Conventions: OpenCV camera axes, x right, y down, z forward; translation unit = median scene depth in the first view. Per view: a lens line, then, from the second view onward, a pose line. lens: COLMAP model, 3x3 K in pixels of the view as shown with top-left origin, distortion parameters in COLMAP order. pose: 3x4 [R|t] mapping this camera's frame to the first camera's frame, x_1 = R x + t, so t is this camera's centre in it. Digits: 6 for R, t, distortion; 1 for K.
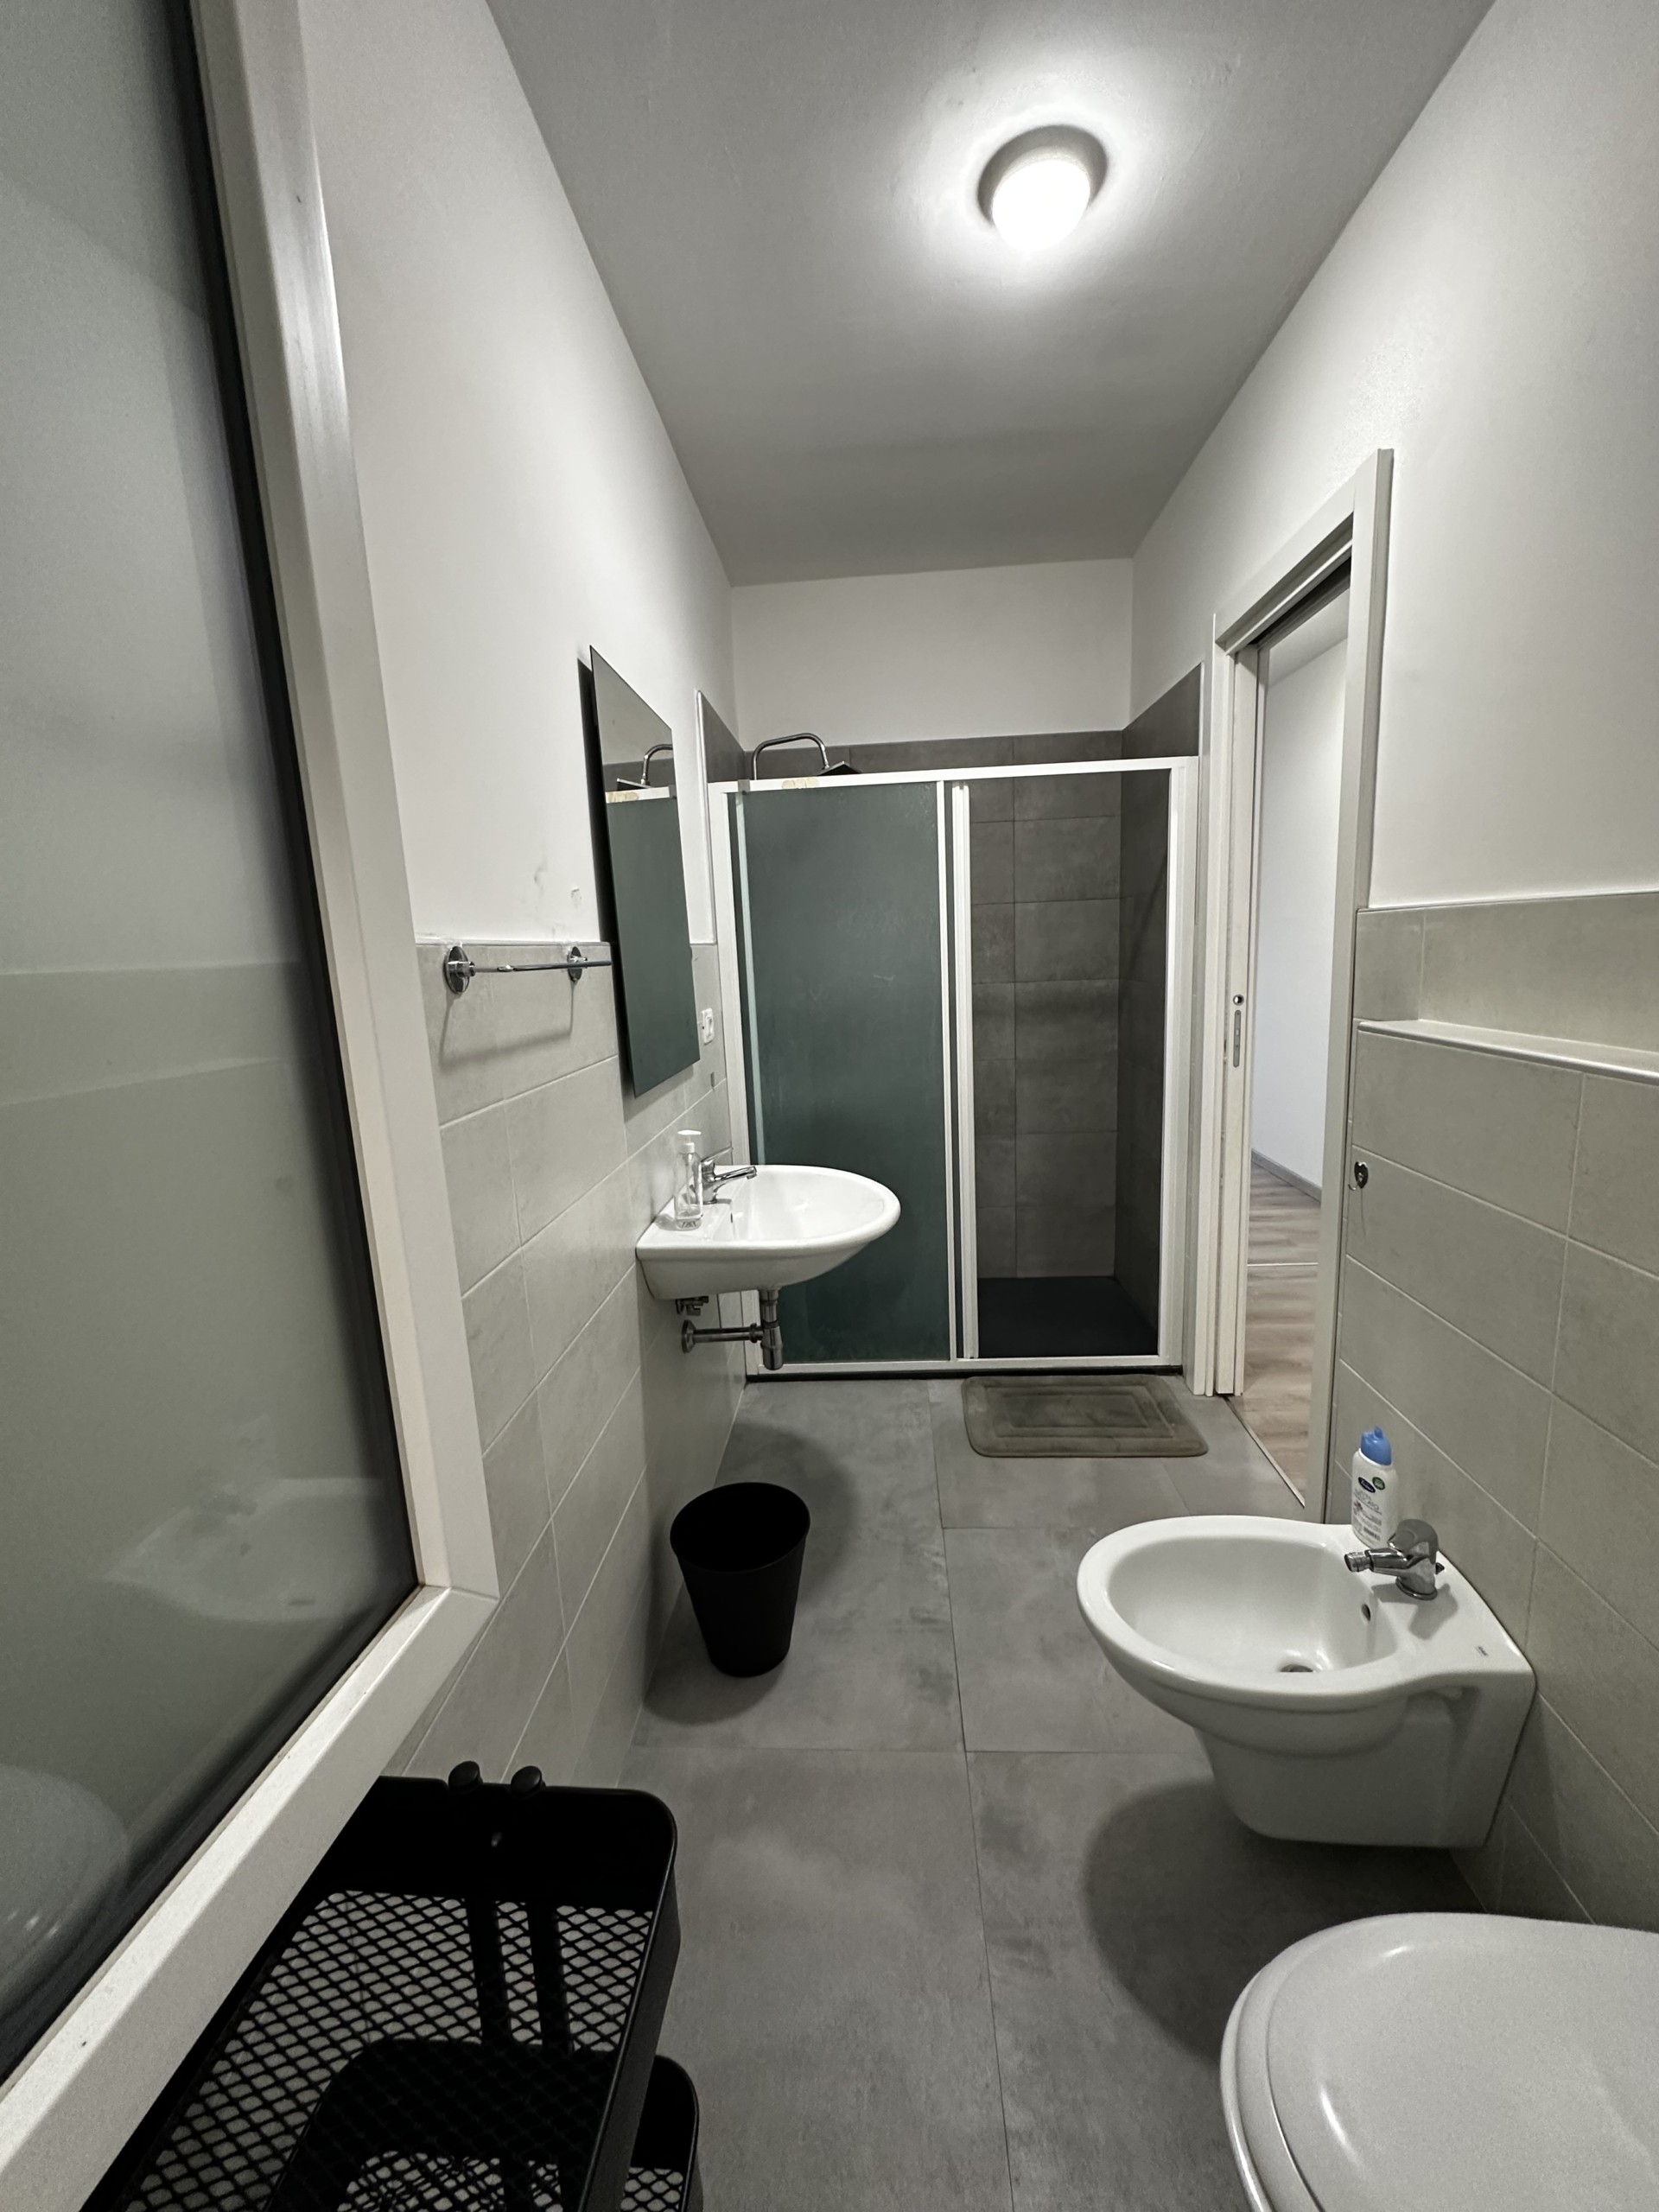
lens RADIAL K [[883.9, 0, 829.5], [0, 883.9, 1106.0], [0, 0, 1]] dist [-0.008684, 0.000346]
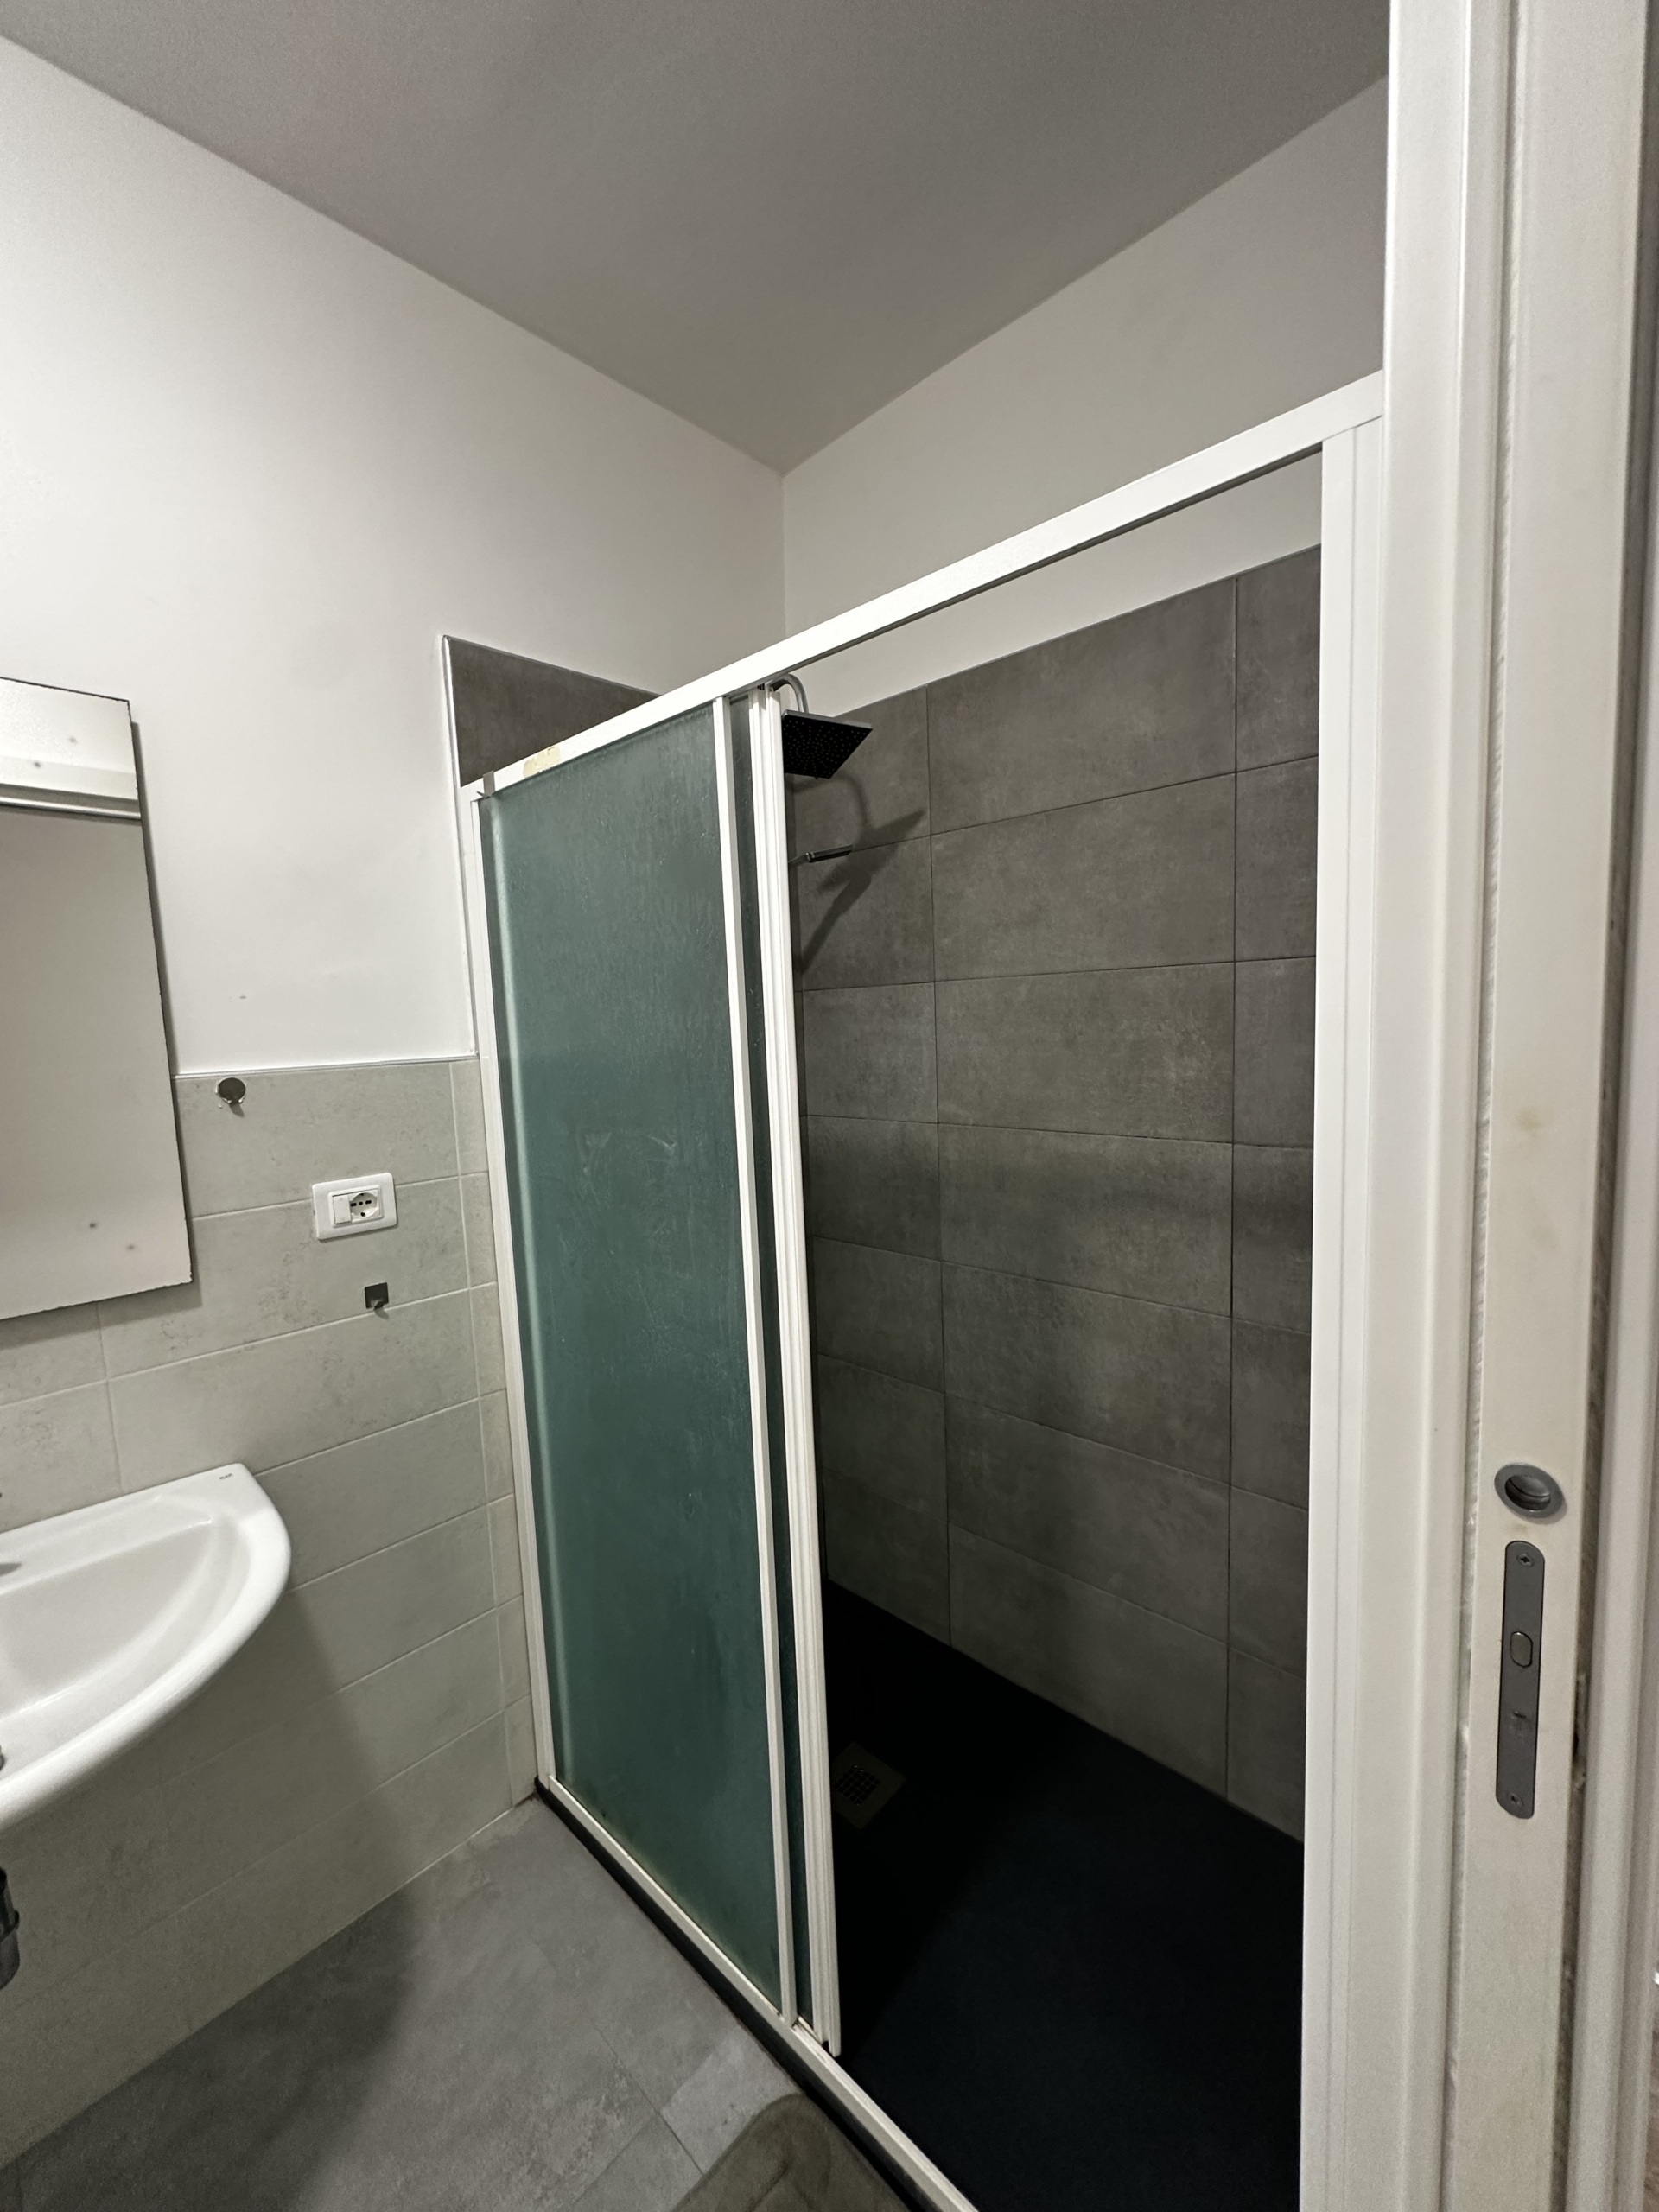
lens RADIAL K [[883.9, 0, 829.5], [0, 883.9, 1106.0], [0, 0, 1]] dist [-0.008684, 0.000346]
pose [[0.767019, 0.075922, -0.637117, 0.428596], [-0.106526, 0.994262, -0.009765, -0.171232], [0.632720, 0.075359, 0.770706, 0.698552]]
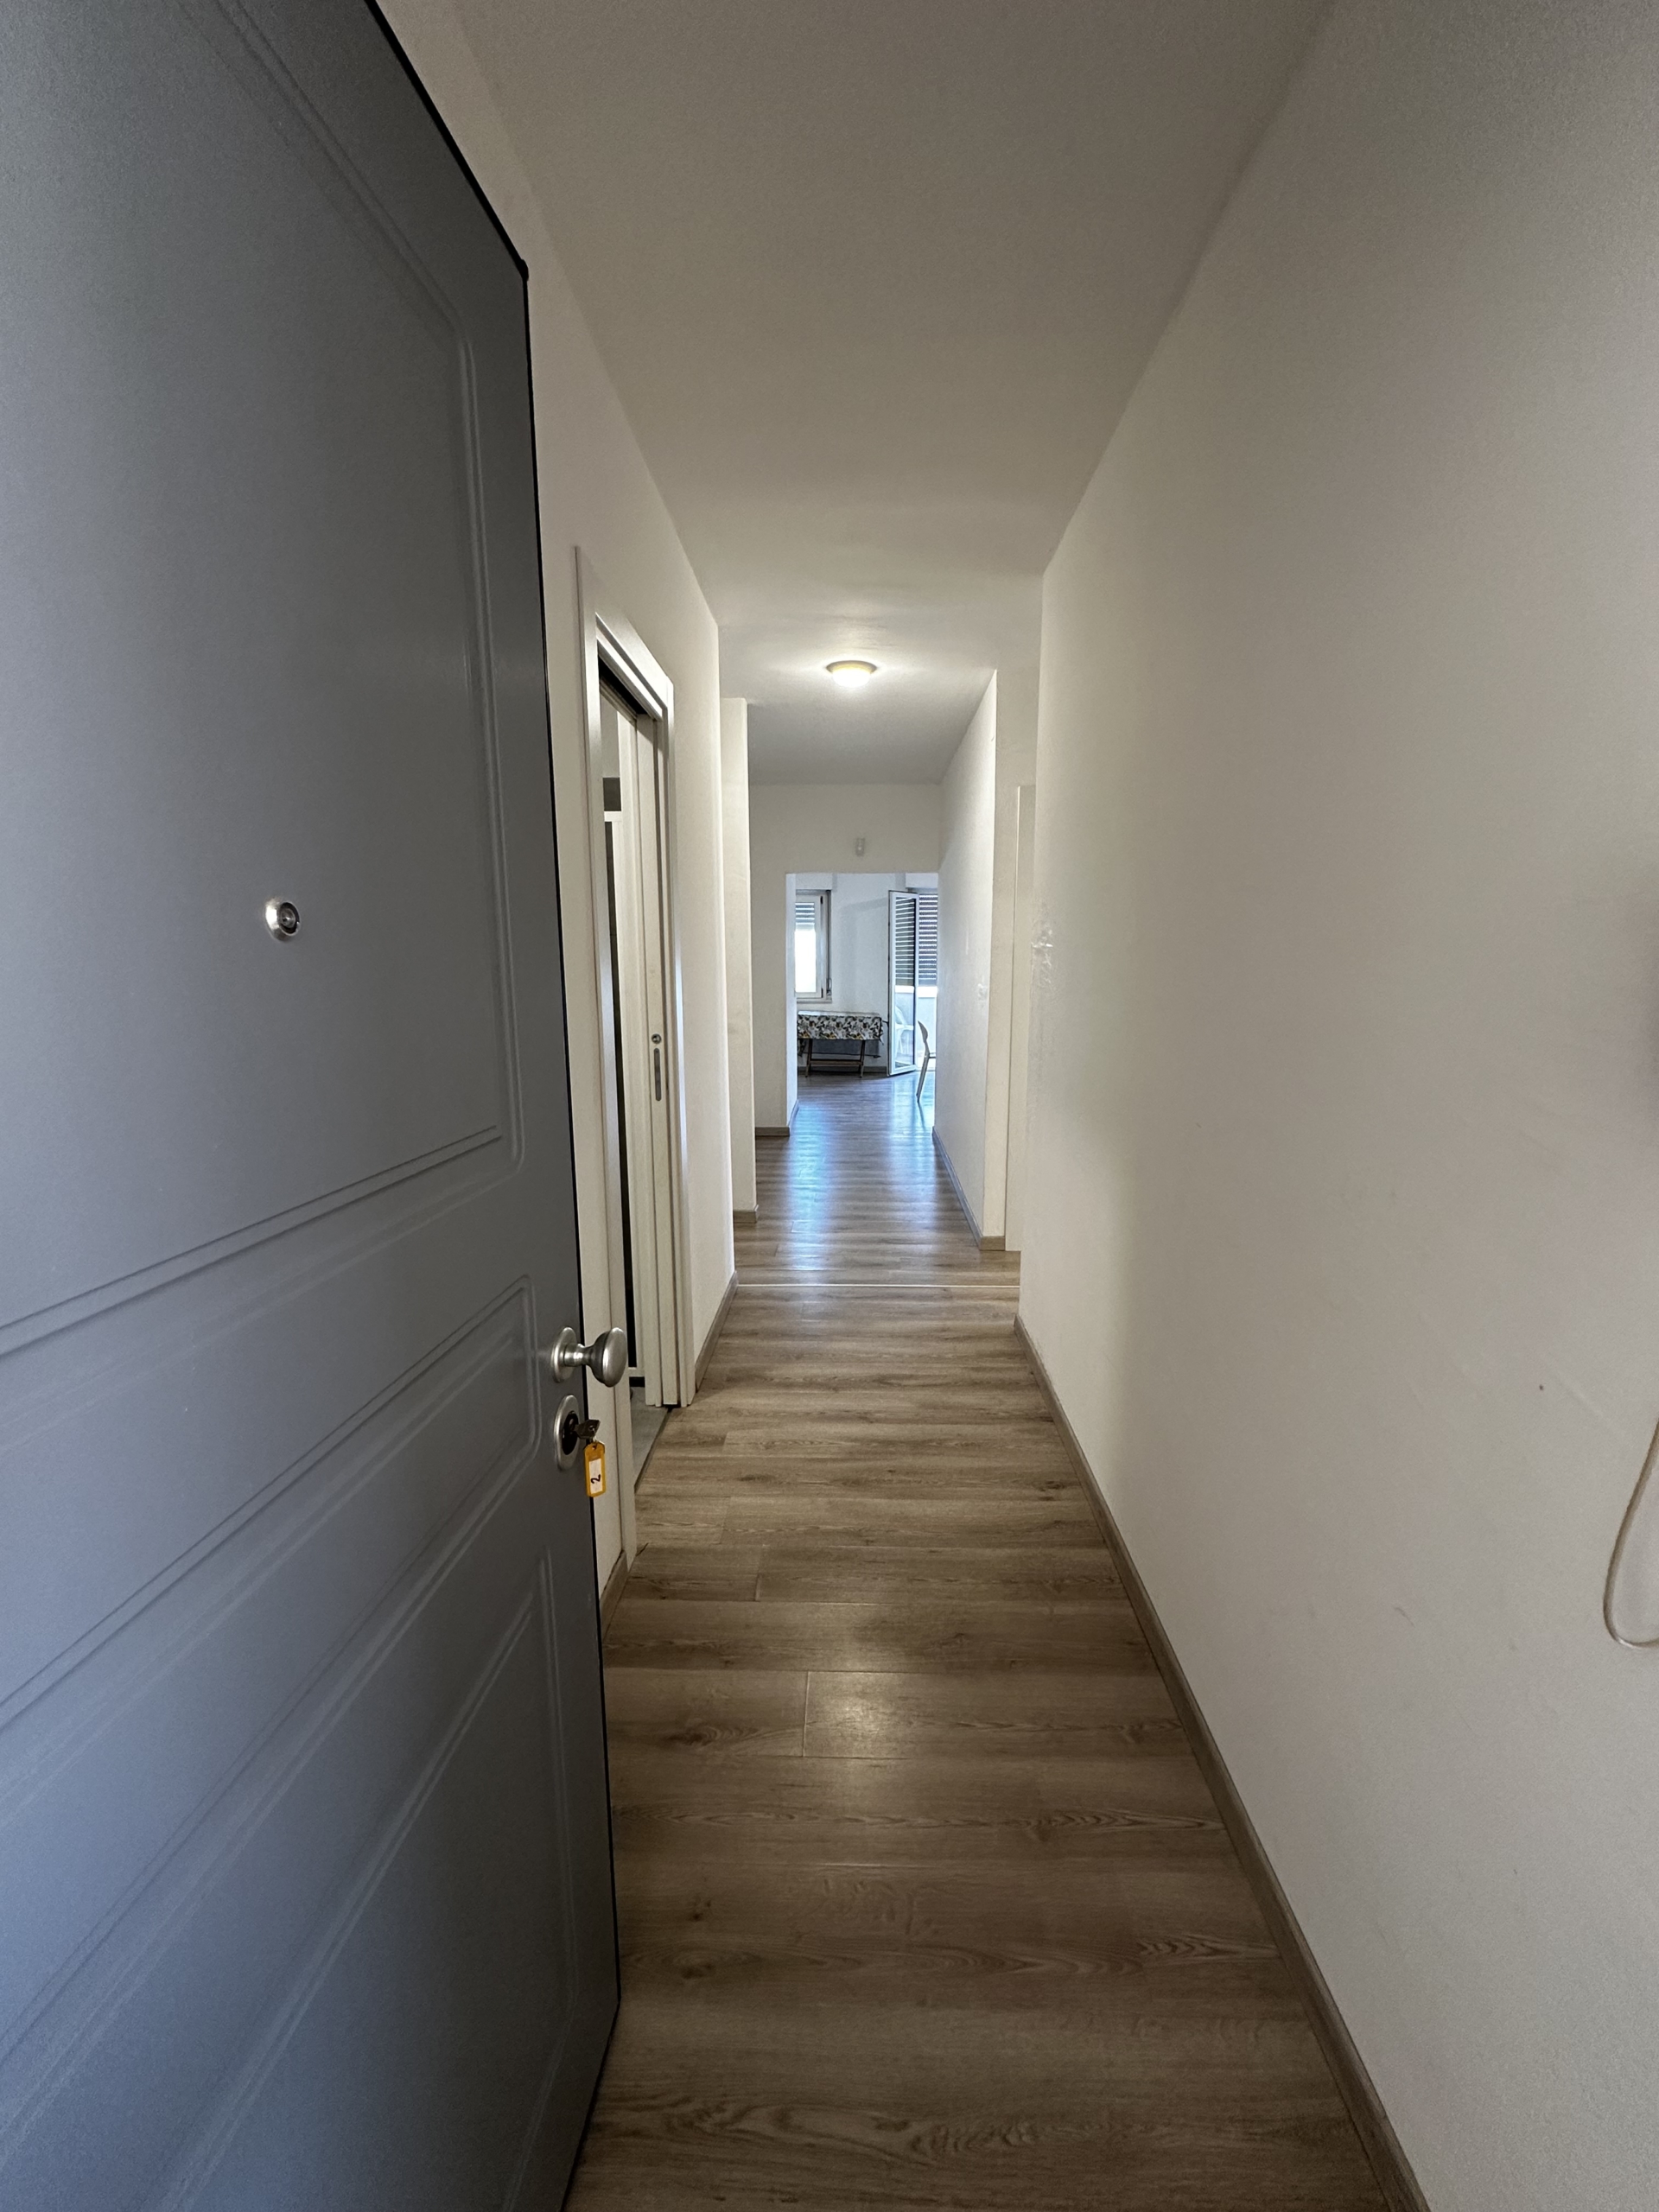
lens RADIAL K [[883.9, 0, 829.5], [0, 883.9, 1106.0], [0, 0, 1]] dist [-0.008684, 0.000346]
pose [[0.998484, 0.035396, 0.042164, 0.586683], [-0.034783, 0.999279, -0.015194, -0.027047], [-0.042672, 0.013704, 0.998995, -0.083173]]
